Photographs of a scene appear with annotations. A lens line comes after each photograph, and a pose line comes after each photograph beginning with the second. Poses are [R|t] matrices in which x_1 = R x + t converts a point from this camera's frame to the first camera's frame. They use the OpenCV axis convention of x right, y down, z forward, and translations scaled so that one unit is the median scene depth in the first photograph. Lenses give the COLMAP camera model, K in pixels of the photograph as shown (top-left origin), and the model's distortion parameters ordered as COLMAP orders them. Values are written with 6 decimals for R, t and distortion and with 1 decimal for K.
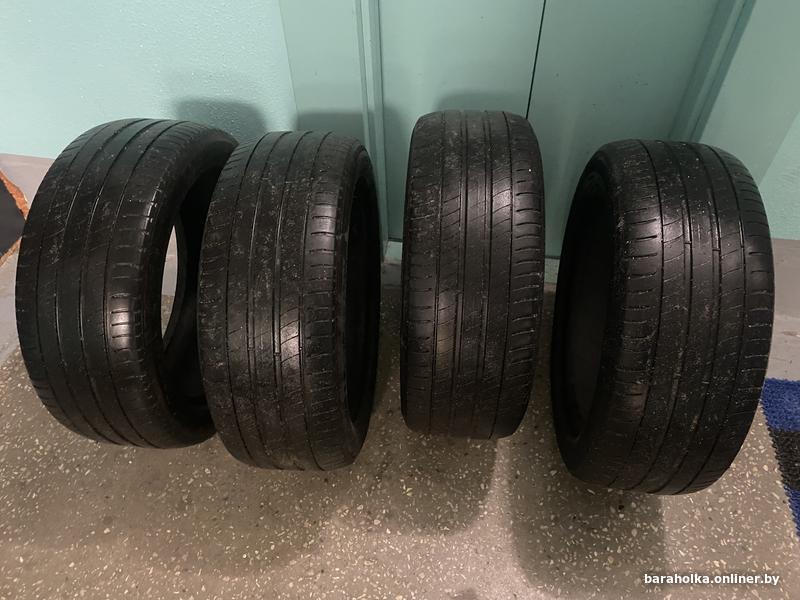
lens RADIAL K [[626.7, 0, 397.8], [0, 626.7, 305.4], [0, 0, 1]] dist [0.013833, -0.000032]
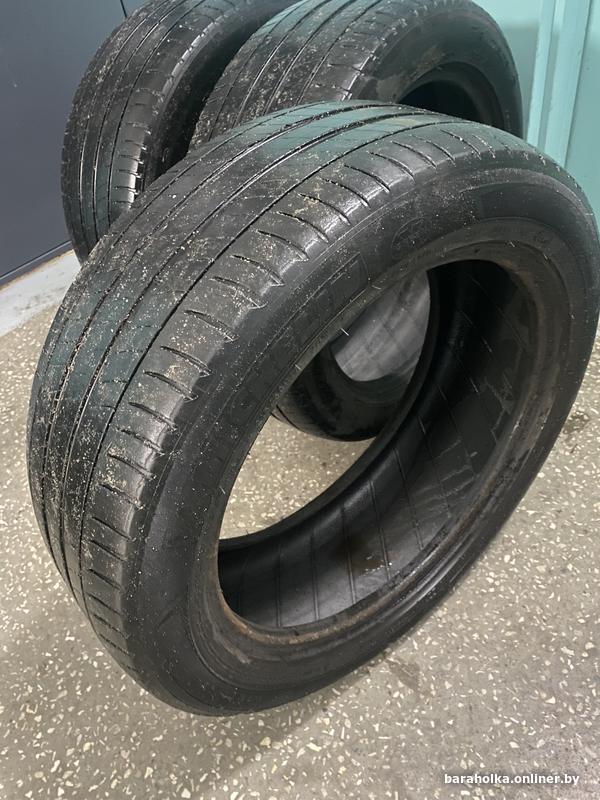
lens RADIAL K [[626.7, 0, 300.0], [0, 626.7, 400.0], [0, 0, 1]] dist [0.013833, -0.000032]
pose [[0.808528, 0.334452, -0.484174, 0.238741], [-0.338799, 0.937305, 0.081695, 0.151937], [0.481142, 0.097985, 0.871150, 0.278777]]
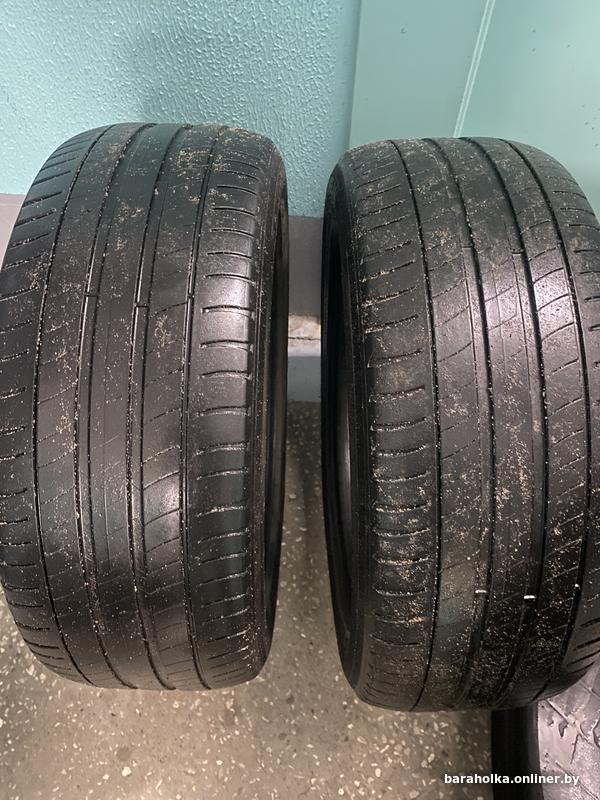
lens RADIAL K [[626.7, 0, 300.0], [0, 626.7, 400.0], [0, 0, 1]] dist [0.013833, -0.000032]
pose [[0.994376, -0.070485, 0.079051, -0.304188], [0.056560, 0.984451, 0.166303, -0.133997], [-0.089543, -0.160896, 0.982901, 0.387194]]
